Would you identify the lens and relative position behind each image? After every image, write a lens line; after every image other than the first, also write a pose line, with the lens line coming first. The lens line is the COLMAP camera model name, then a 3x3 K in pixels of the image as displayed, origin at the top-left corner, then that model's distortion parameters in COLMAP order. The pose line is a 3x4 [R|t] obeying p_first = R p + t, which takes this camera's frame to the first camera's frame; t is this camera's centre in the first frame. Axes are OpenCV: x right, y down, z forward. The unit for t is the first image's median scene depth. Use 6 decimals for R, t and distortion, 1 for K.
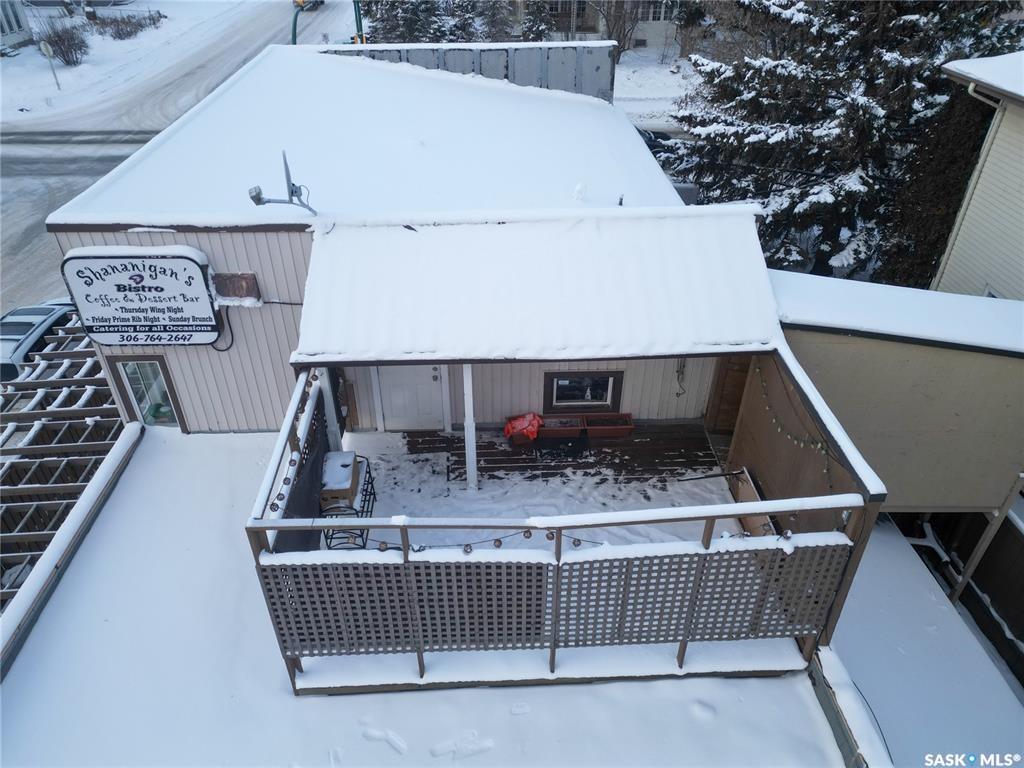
lens RADIAL K [[708.0, 0, 512.0], [0, 708.0, 384.0], [0, 0, 1]] dist [0.041683, -0.003614]
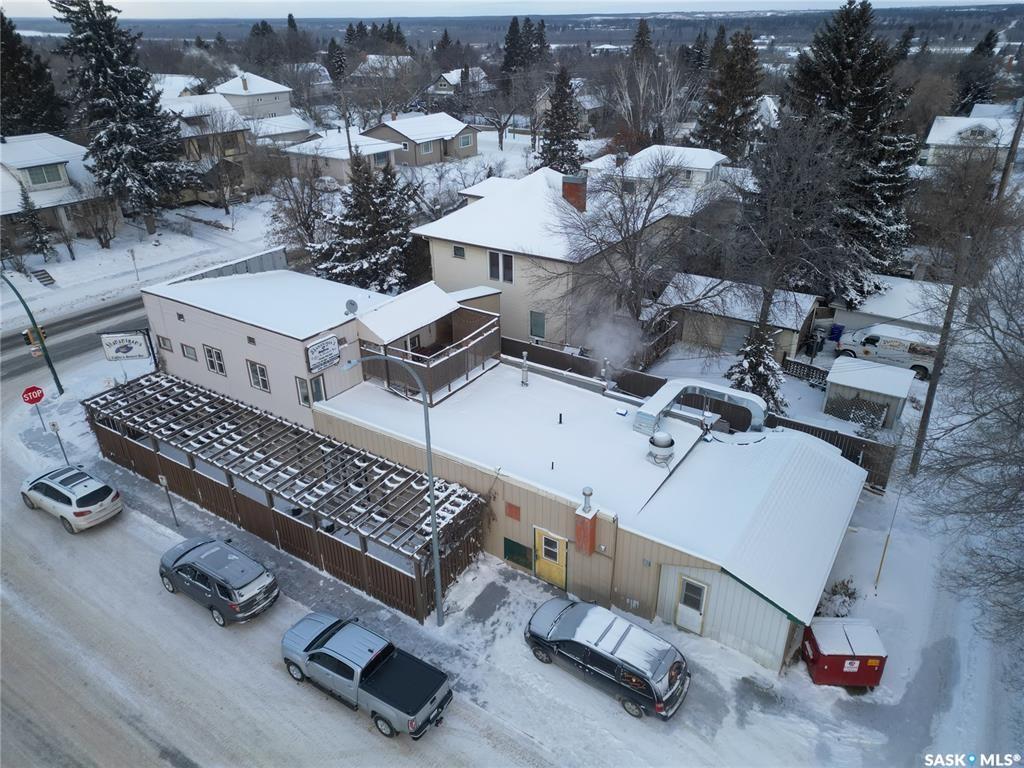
lens RADIAL K [[708.0, 0, 512.0], [0, 708.0, 384.0], [0, 0, 1]] dist [0.041683, -0.003614]
pose [[0.588417, -0.370975, 0.718431, -2.488818], [0.468498, 0.880607, 0.071003, 0.188061], [-0.658996, 0.294804, 0.691965, -1.895232]]
